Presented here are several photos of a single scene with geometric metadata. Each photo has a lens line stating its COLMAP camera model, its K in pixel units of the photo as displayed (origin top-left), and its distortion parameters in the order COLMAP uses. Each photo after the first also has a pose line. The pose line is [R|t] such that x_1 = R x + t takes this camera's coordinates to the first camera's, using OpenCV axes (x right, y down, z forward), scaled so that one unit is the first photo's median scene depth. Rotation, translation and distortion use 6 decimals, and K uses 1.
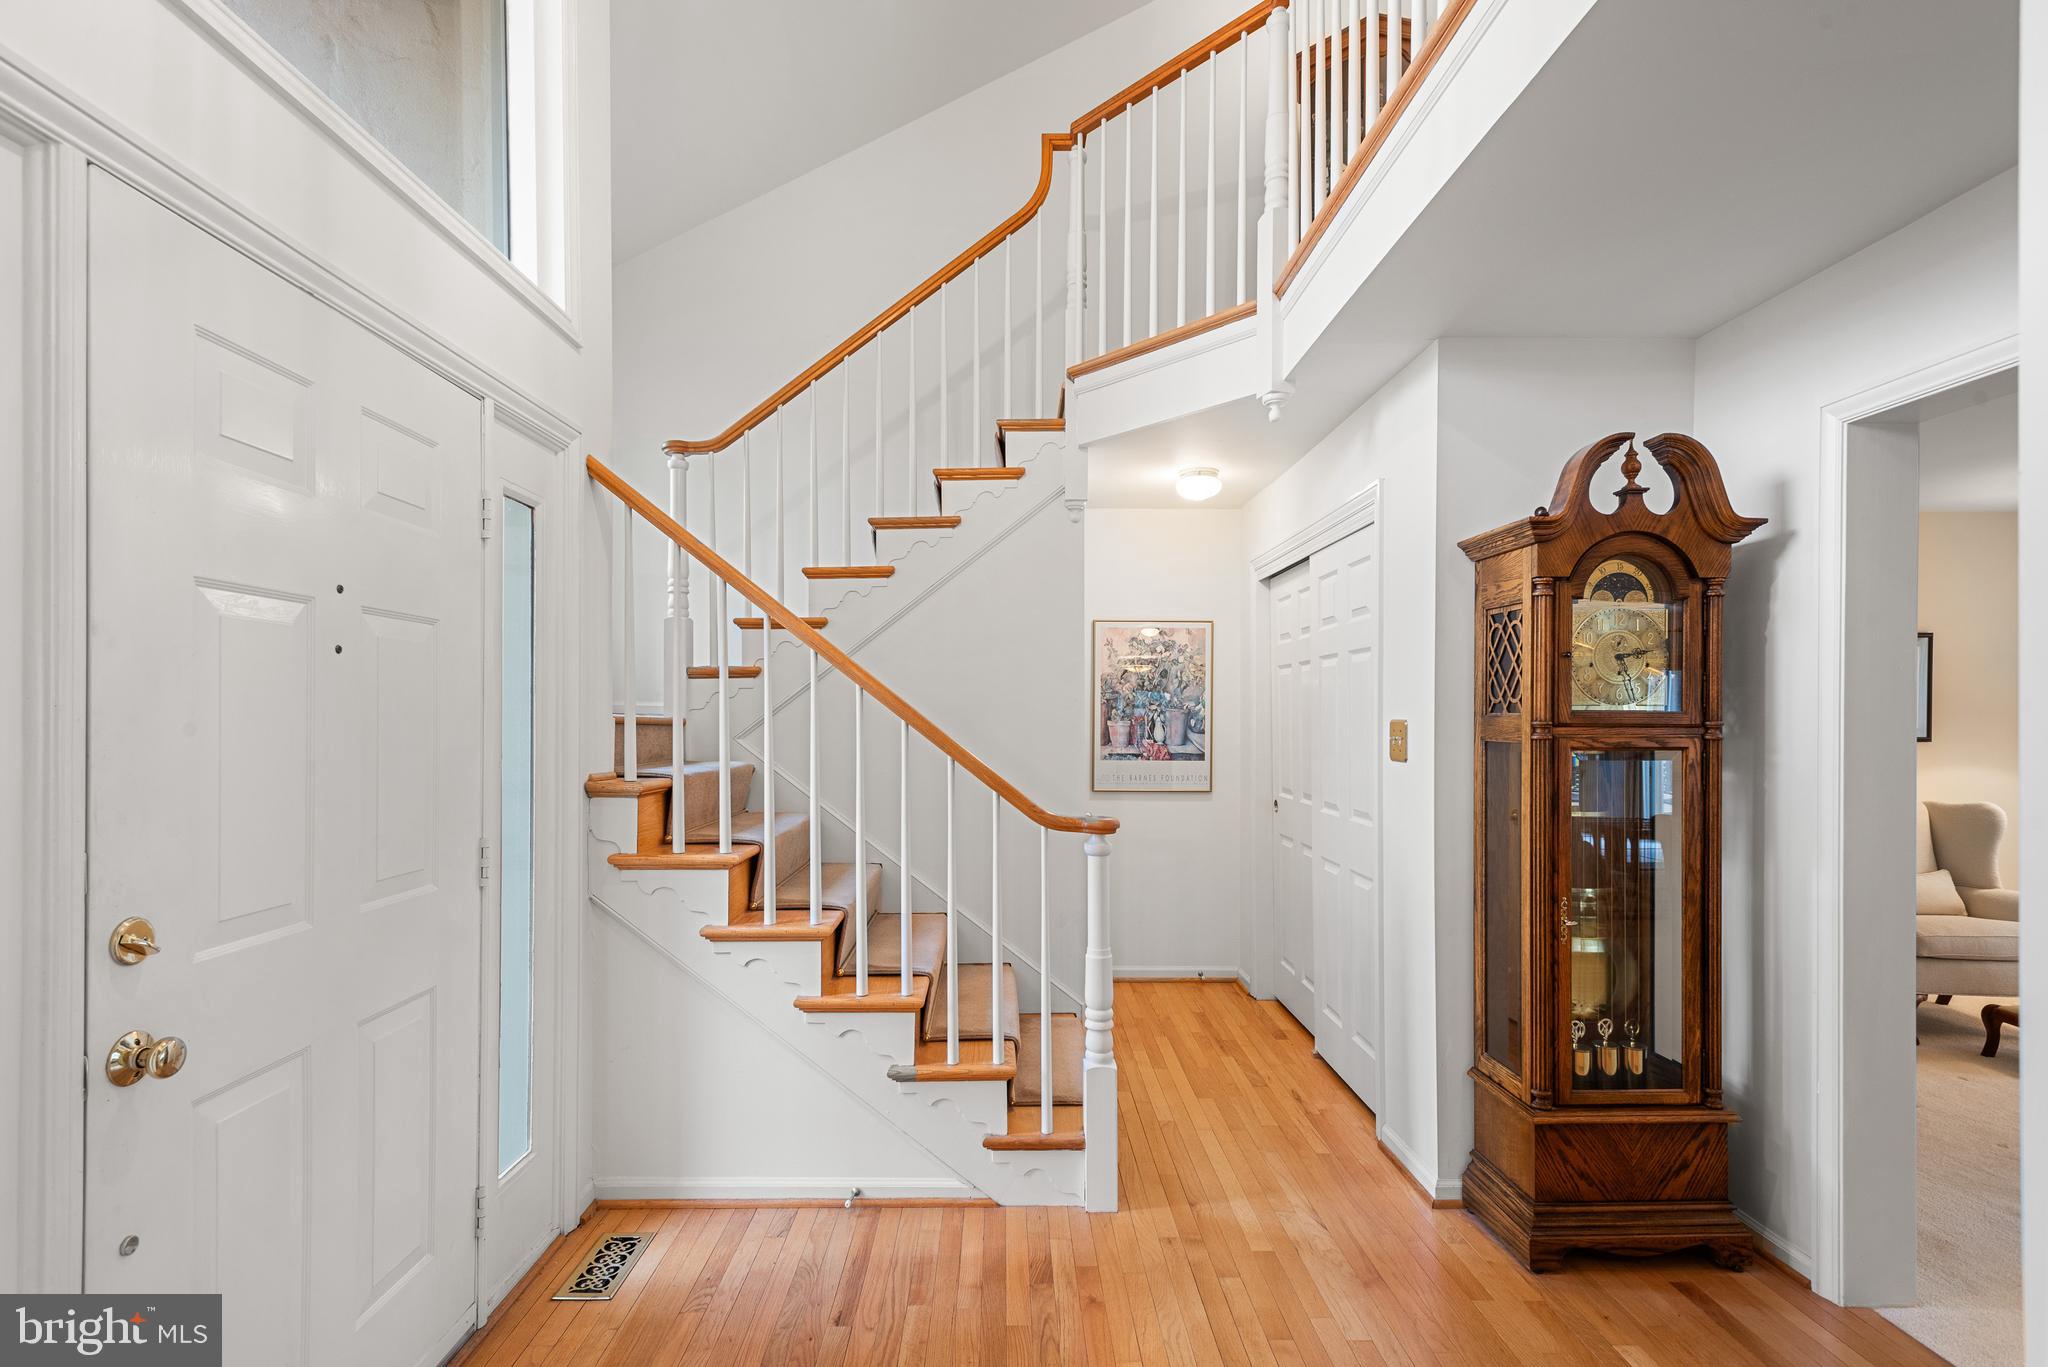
lens RADIAL K [[954.9, 0, 1024.0], [0, 954.9, 717.5], [0, 0, 1]] dist [0.000711, -0.000002]
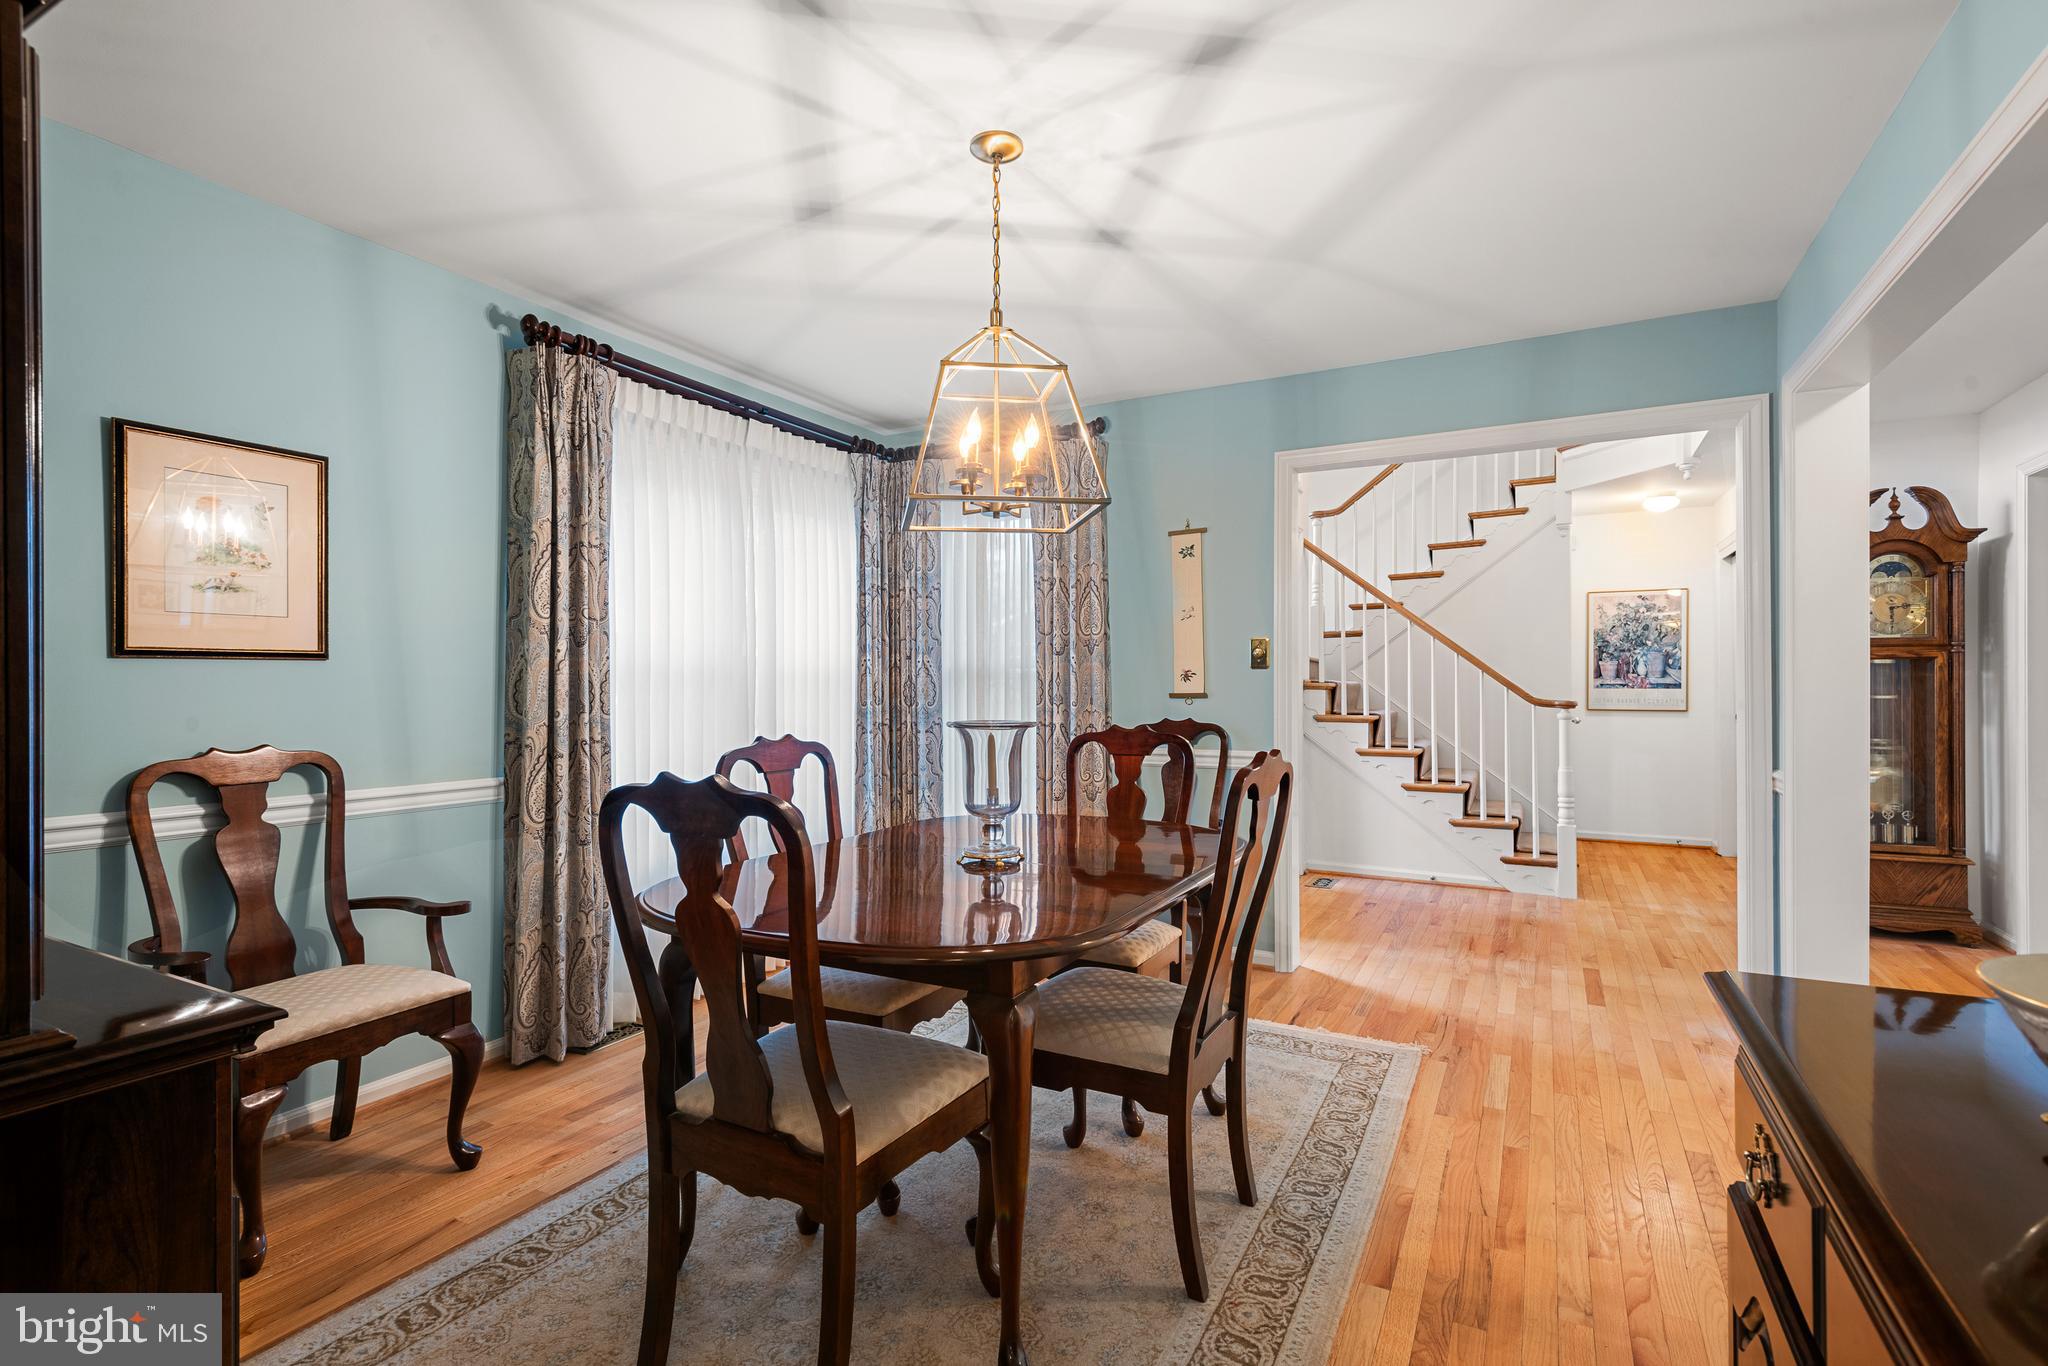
lens RADIAL K [[969.4, 0, 1024.0], [0, 969.4, 683.0], [0, 0, 1]] dist [0.016469, -0.000431]
pose [[0.873603, -0.004973, -0.486613, 0.082346], [0.002586, 0.999981, -0.005578, 0.078017], [0.486632, 0.003614, 0.873600, -1.311832]]
